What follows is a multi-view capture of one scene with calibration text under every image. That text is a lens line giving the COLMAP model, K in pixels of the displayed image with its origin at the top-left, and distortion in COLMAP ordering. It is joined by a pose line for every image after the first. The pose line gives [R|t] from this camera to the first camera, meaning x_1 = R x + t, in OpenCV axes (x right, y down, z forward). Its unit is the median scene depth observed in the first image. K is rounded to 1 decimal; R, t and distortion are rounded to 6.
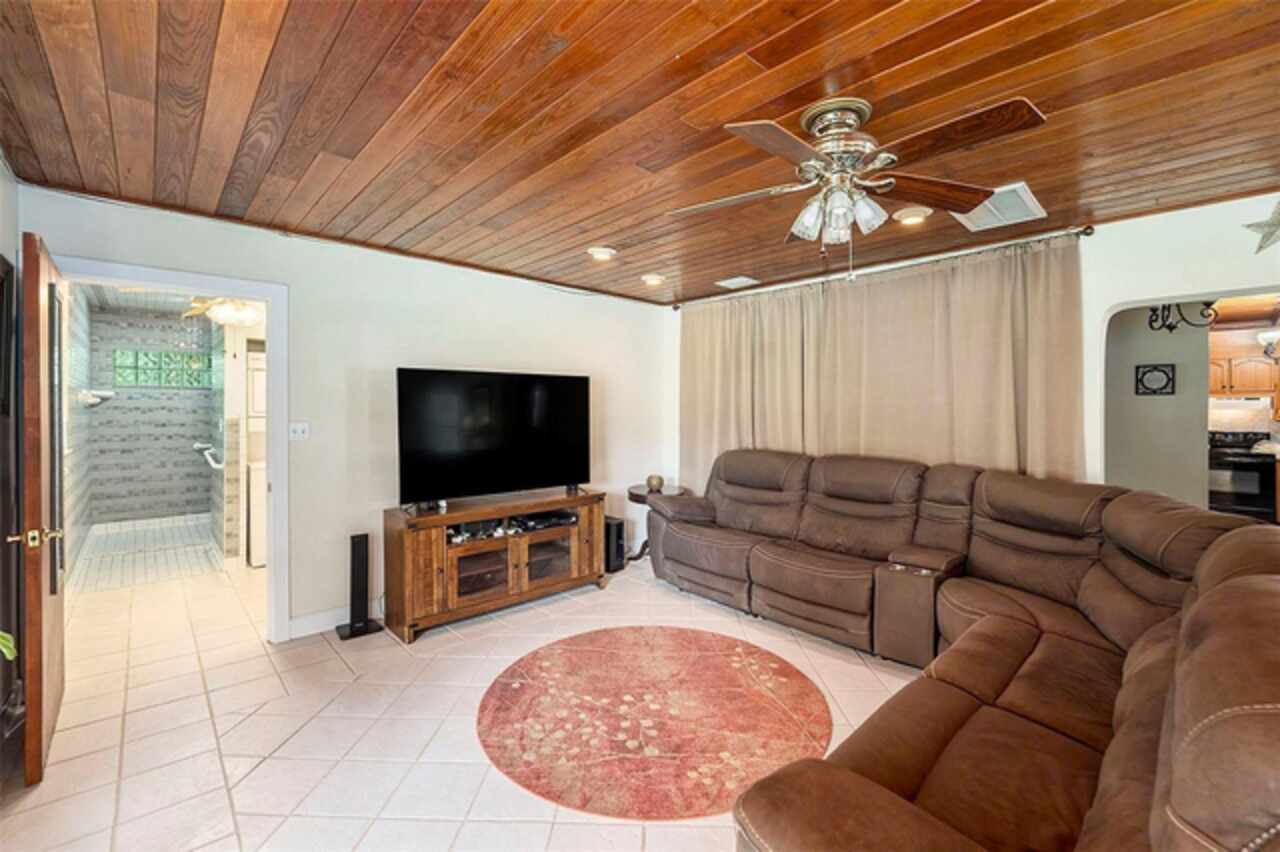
lens RADIAL K [[541.1, 0, 646.1], [0, 541.1, 405.2], [0, 0, 1]] dist [-0.025507, -0.000408]
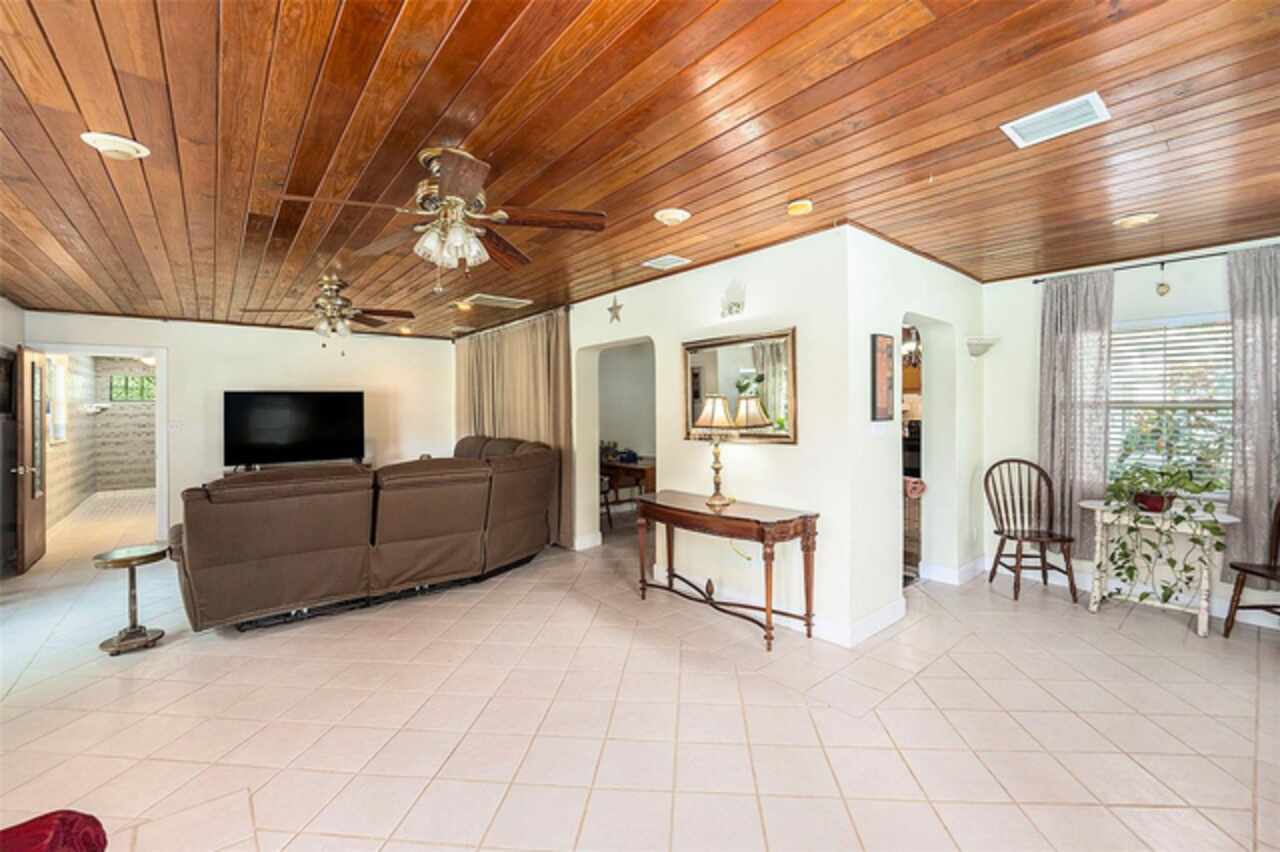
lens RADIAL K [[541.1, 0, 646.1], [0, 541.1, 405.2], [0, 0, 1]] dist [-0.025507, -0.000408]
pose [[0.997613, -0.015417, -0.067314, 0.644328], [0.015401, 0.999881, -0.000756, 0.002142], [0.067318, -0.000283, 0.997732, -0.415616]]
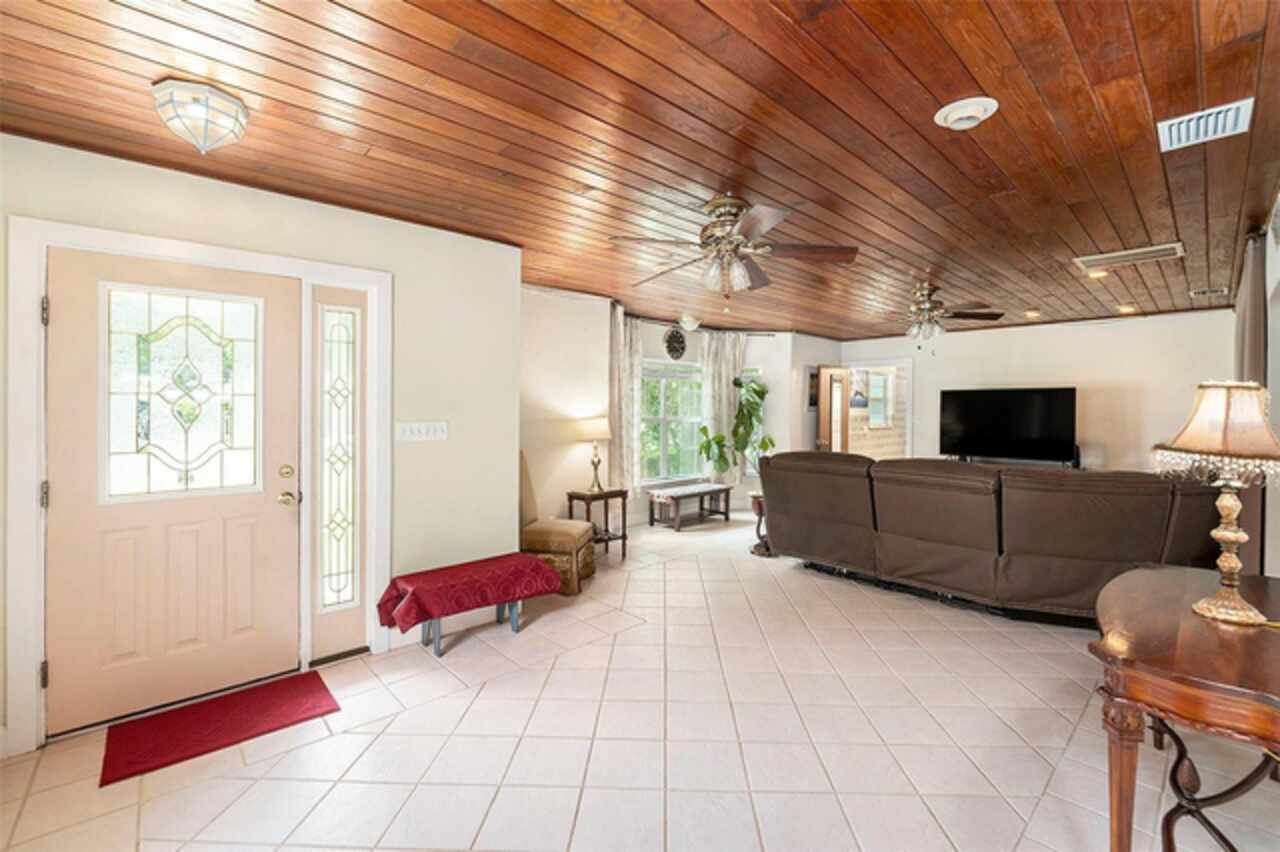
lens RADIAL K [[541.1, 0, 646.1], [0, 541.1, 405.2], [0, 0, 1]] dist [-0.025507, -0.000408]
pose [[0.000521, -0.005822, -0.999983, 0.980566], [-0.002667, 0.999979, -0.005824, 0.004247], [0.999996, 0.002670, 0.000505, -0.095035]]
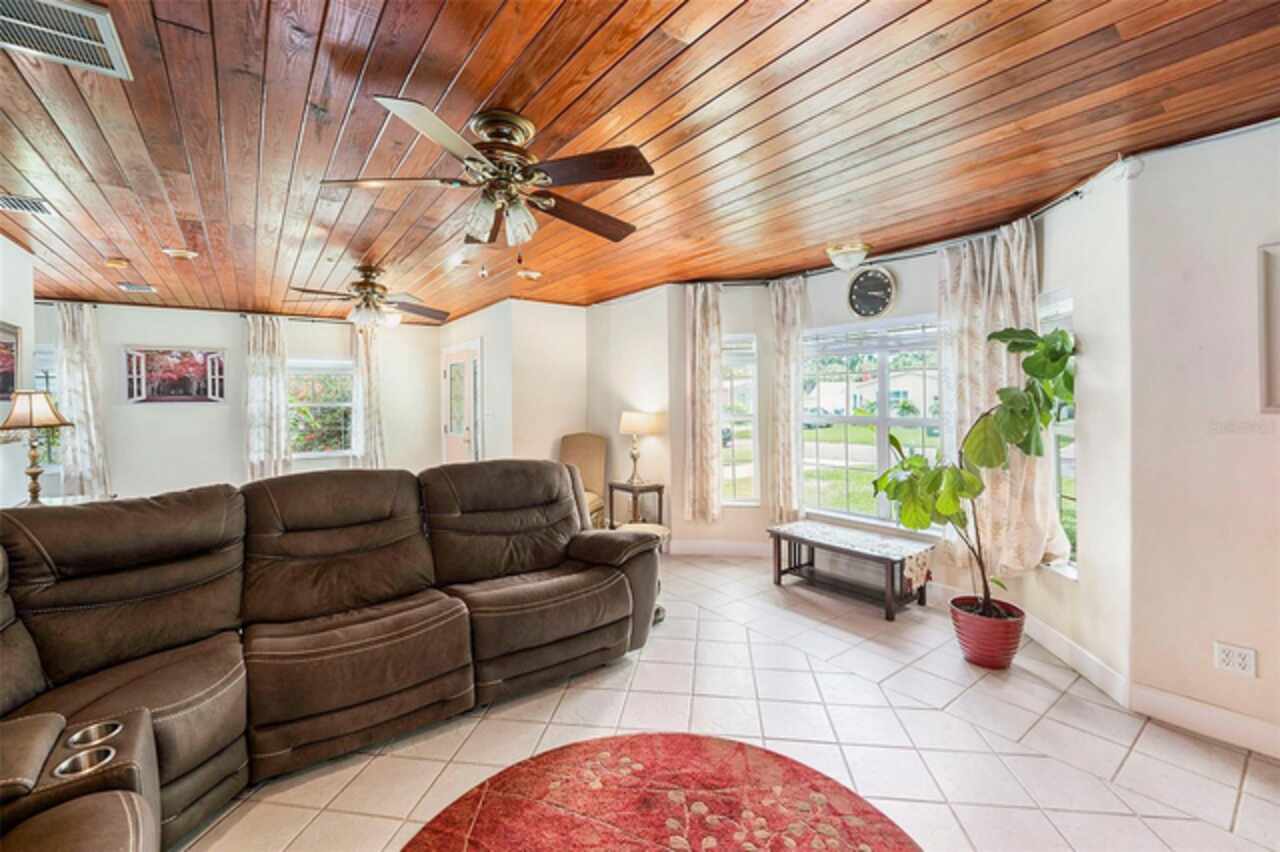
lens RADIAL K [[541.1, 0, 646.1], [0, 541.1, 405.2], [0, 0, 1]] dist [-0.025507, -0.000408]
pose [[-0.993783, 0.005790, 0.111187, -0.015326], [0.006497, 0.999961, 0.005990, 0.004407], [-0.111148, 0.006675, -0.993781, 0.709831]]
